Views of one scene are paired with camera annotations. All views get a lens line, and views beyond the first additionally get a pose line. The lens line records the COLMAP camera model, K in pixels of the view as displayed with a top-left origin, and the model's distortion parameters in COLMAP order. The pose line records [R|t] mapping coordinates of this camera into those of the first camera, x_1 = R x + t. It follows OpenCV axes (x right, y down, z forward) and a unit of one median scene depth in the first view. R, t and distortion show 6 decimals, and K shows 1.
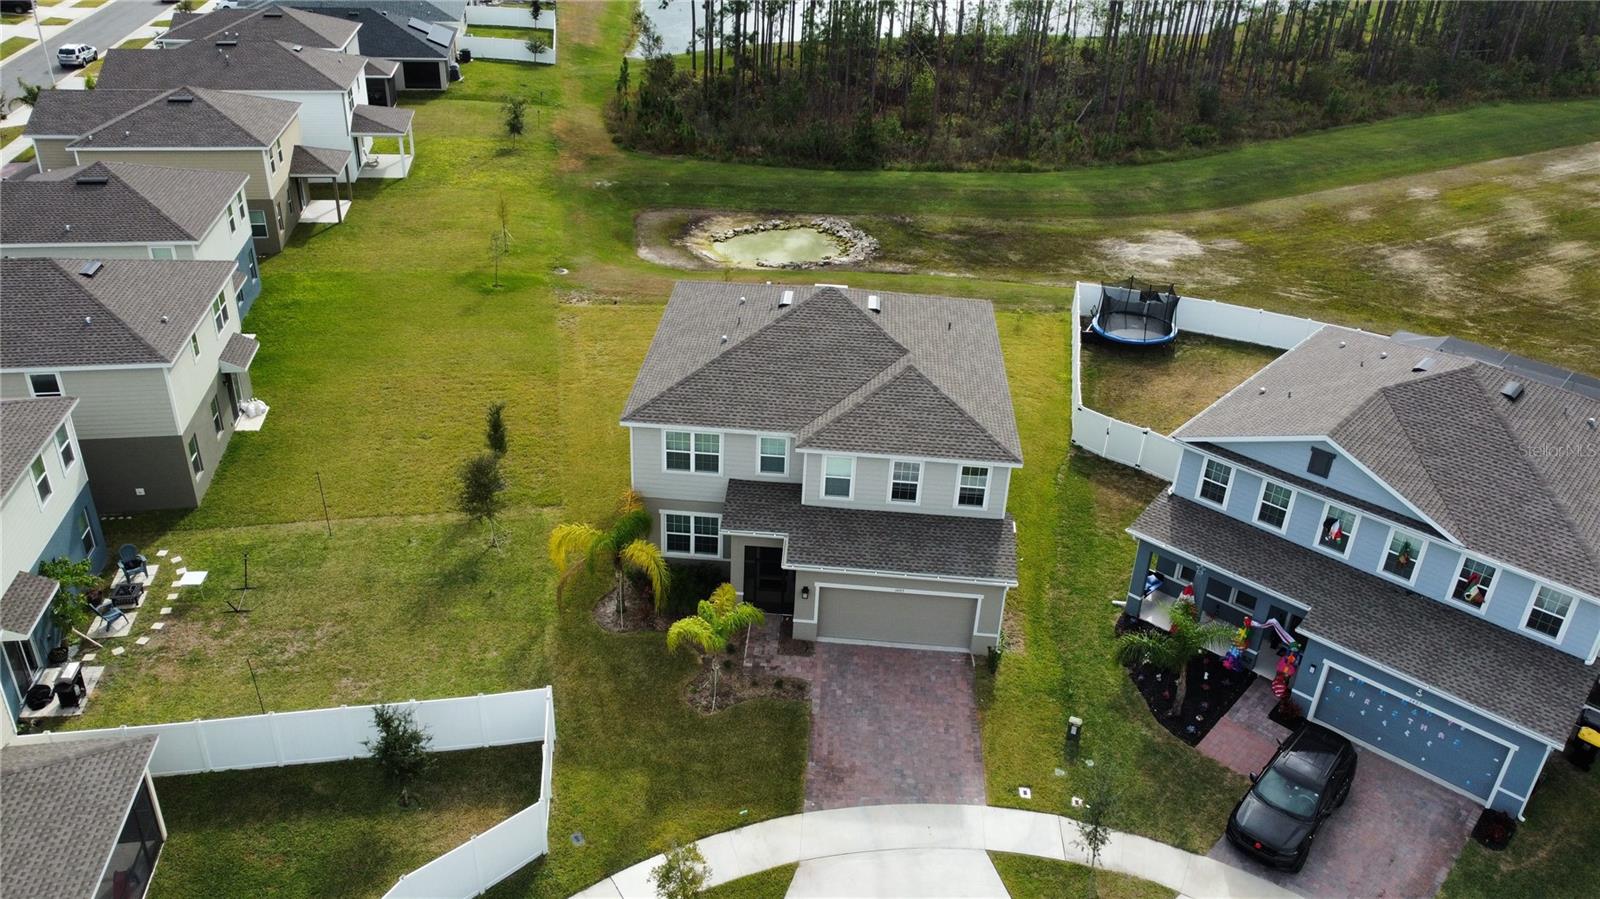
lens RADIAL K [[1207.0, 0, 800.0], [0, 1207.0, 449.5], [0, 0, 1]] dist [0.006675, -0.010679]
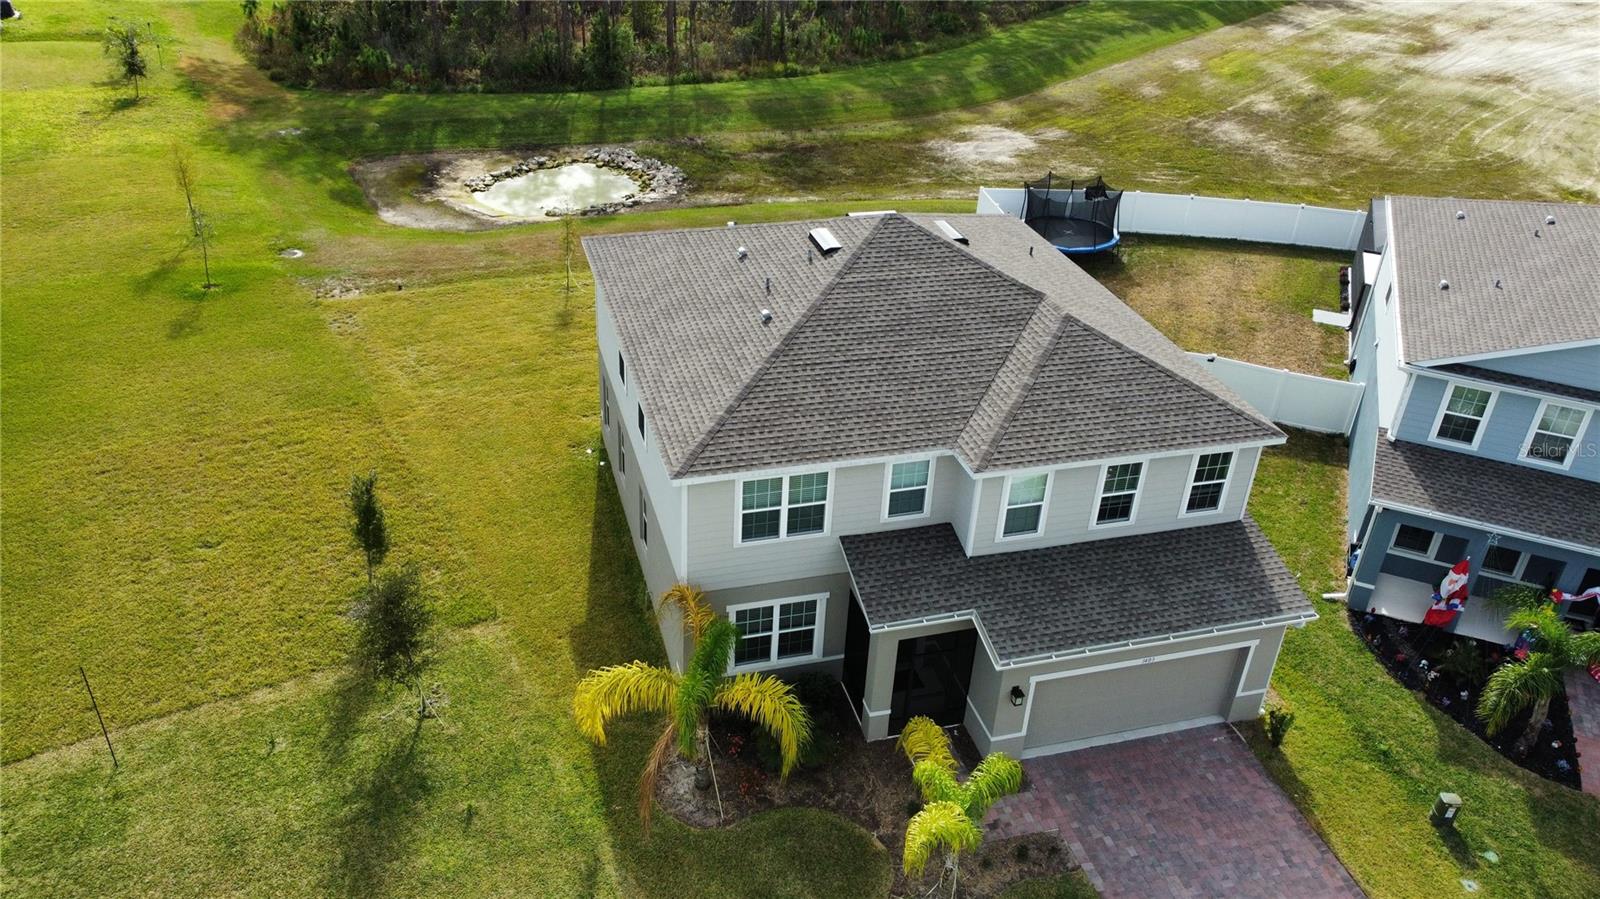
lens RADIAL K [[1207.0, 0, 800.0], [0, 1207.0, 449.5], [0, 0, 1]] dist [0.006675, -0.010679]
pose [[0.940162, -0.171782, 0.294255, -0.135431], [0.157749, 0.984926, 0.070969, -0.036070], [-0.302011, -0.020304, 0.953088, 0.222308]]
